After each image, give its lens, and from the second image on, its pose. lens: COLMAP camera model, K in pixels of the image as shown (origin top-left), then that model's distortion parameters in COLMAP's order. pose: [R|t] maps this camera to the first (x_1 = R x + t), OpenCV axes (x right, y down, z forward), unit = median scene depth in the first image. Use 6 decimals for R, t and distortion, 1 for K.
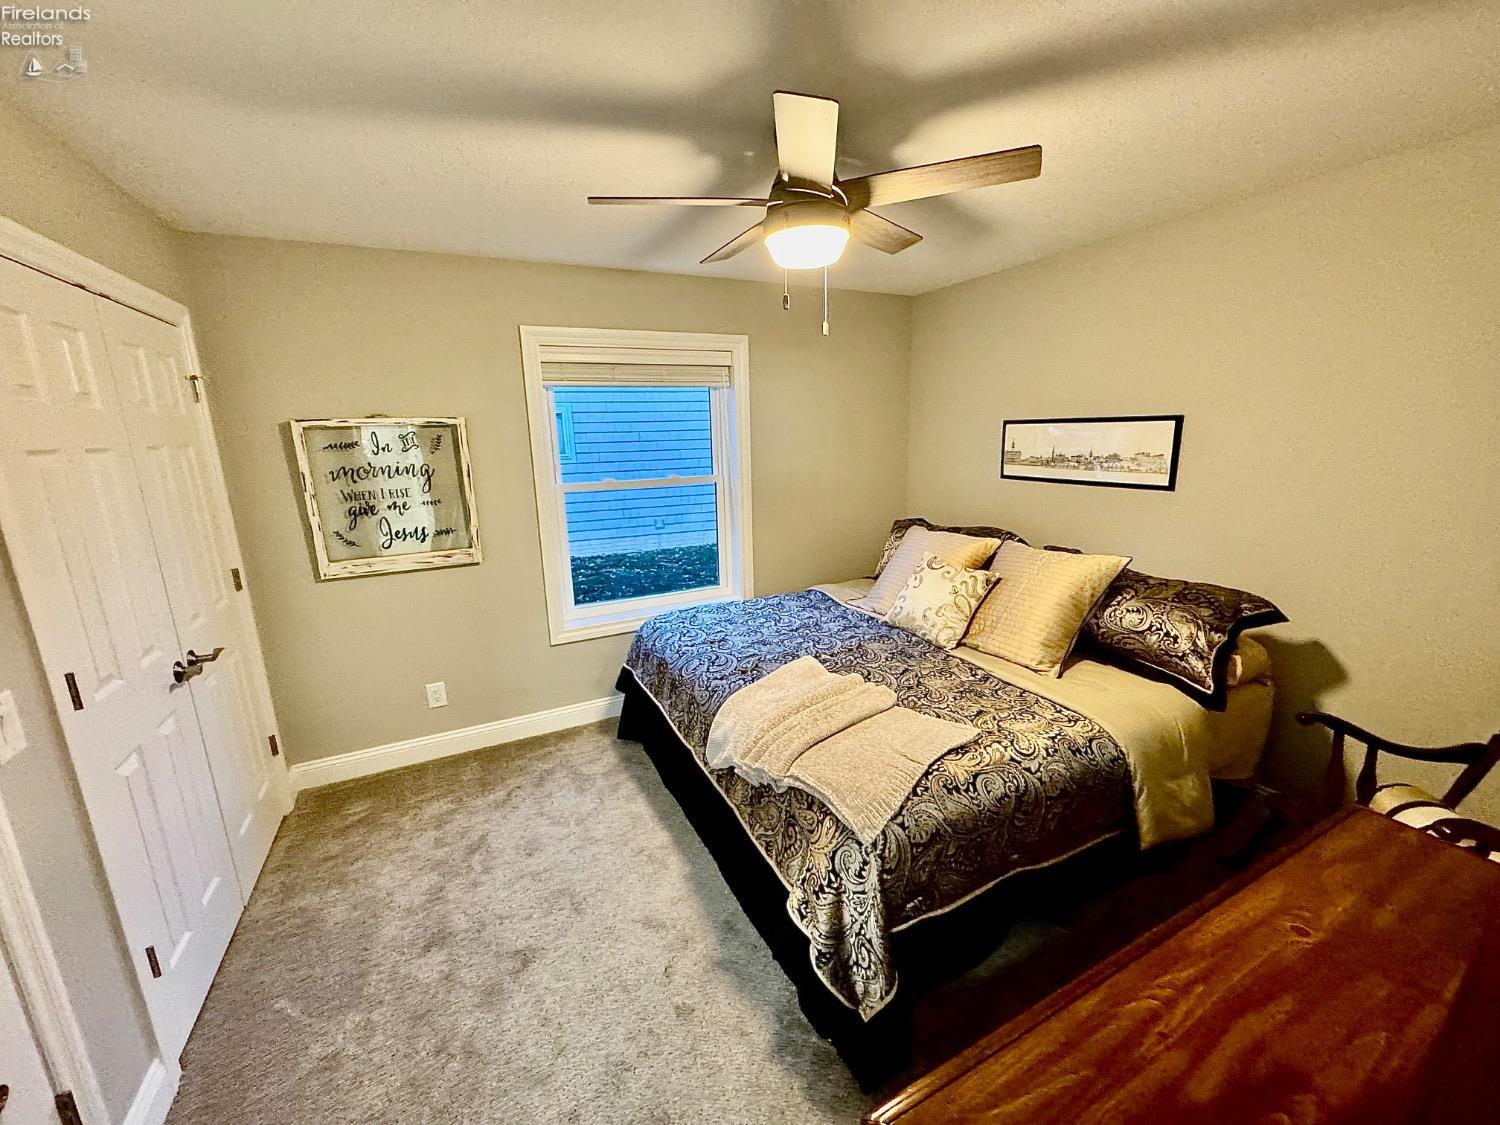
lens RADIAL K [[596.2, 0, 747.5], [0, 596.2, 554.4], [0, 0, 1]] dist [-0.002354, 0.000452]
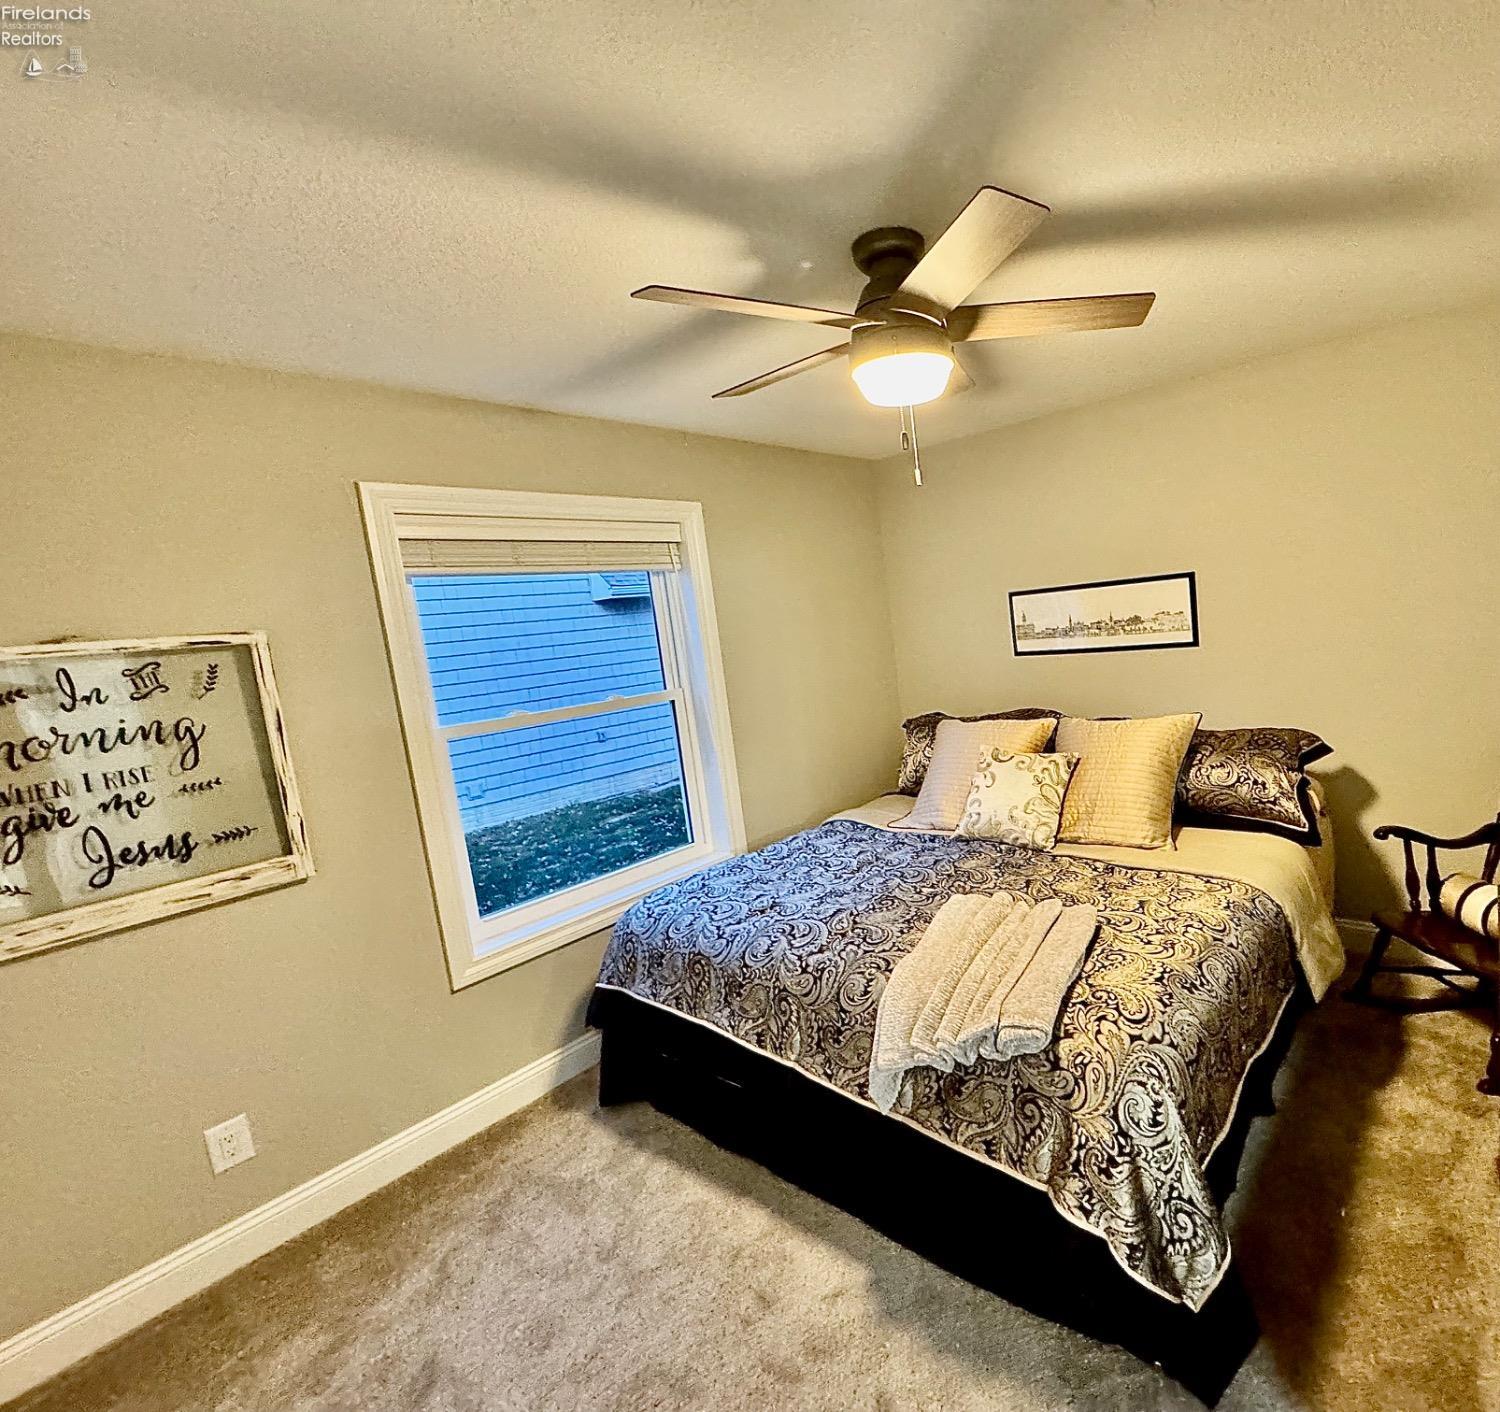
lens RADIAL K [[767.3, 0, 826.2], [0, 767.3, 717.4], [0, 0, 1]] dist [-0.001633, 0.001808]
pose [[0.886059, -0.116930, 0.448584, -0.387822], [0.169777, 0.982287, -0.079301, 0.006395], [-0.431365, 0.146425, 0.890216, 0.124783]]
